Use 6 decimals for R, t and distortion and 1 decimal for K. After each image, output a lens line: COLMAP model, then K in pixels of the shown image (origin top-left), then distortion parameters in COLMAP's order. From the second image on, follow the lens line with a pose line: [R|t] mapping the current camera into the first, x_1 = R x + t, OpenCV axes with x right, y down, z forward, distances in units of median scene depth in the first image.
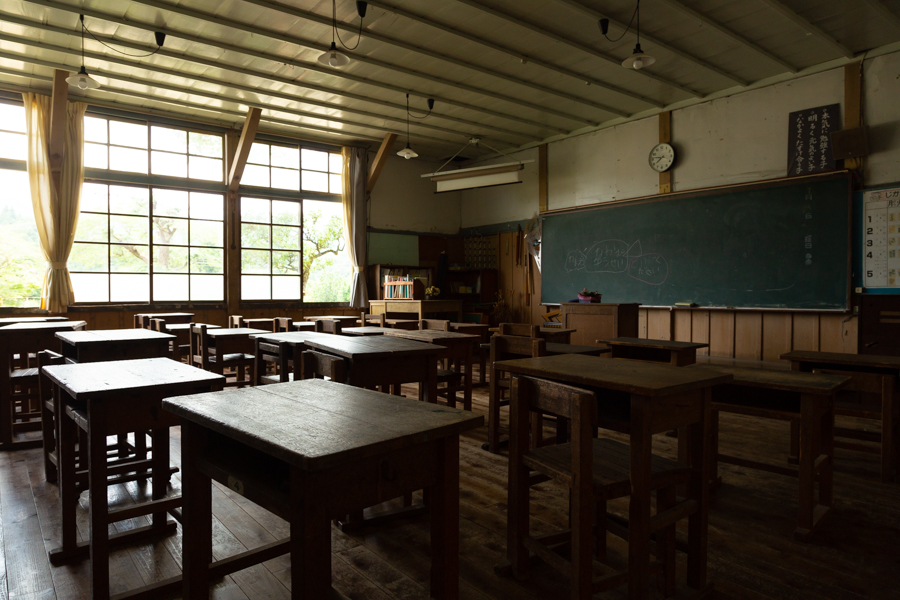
lens RADIAL K [[573.4, 0, 450.0], [0, 573.4, 300.0], [0, 0, 1]] dist [-0.013459, 0.000137]
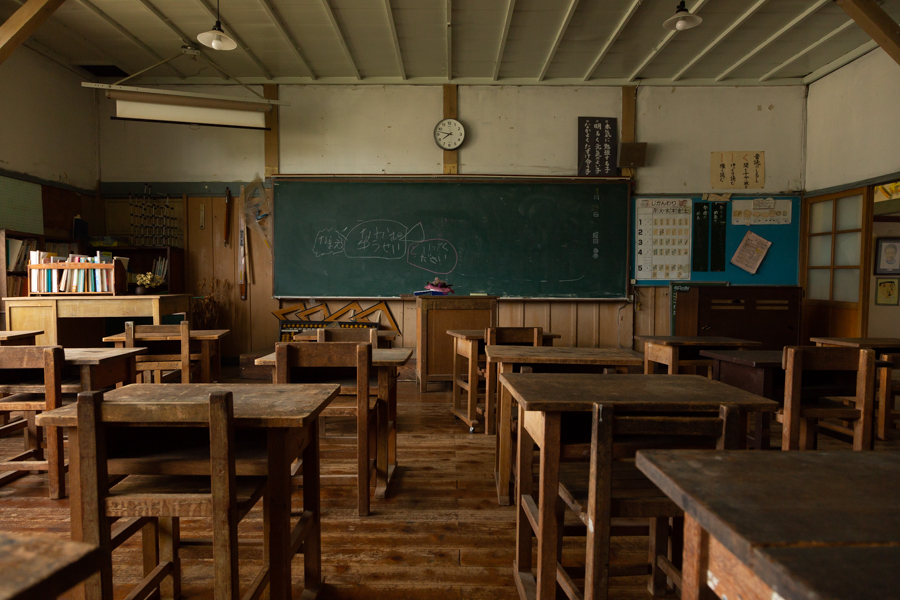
lens RADIAL K [[573.4, 0, 450.0], [0, 573.4, 300.0], [0, 0, 1]] dist [-0.013459, 0.000137]
pose [[0.630241, -0.023246, 0.776052, -0.353521], [0.005697, 0.999663, 0.025318, -0.009128], [-0.776379, -0.011536, 0.630161, 0.437818]]
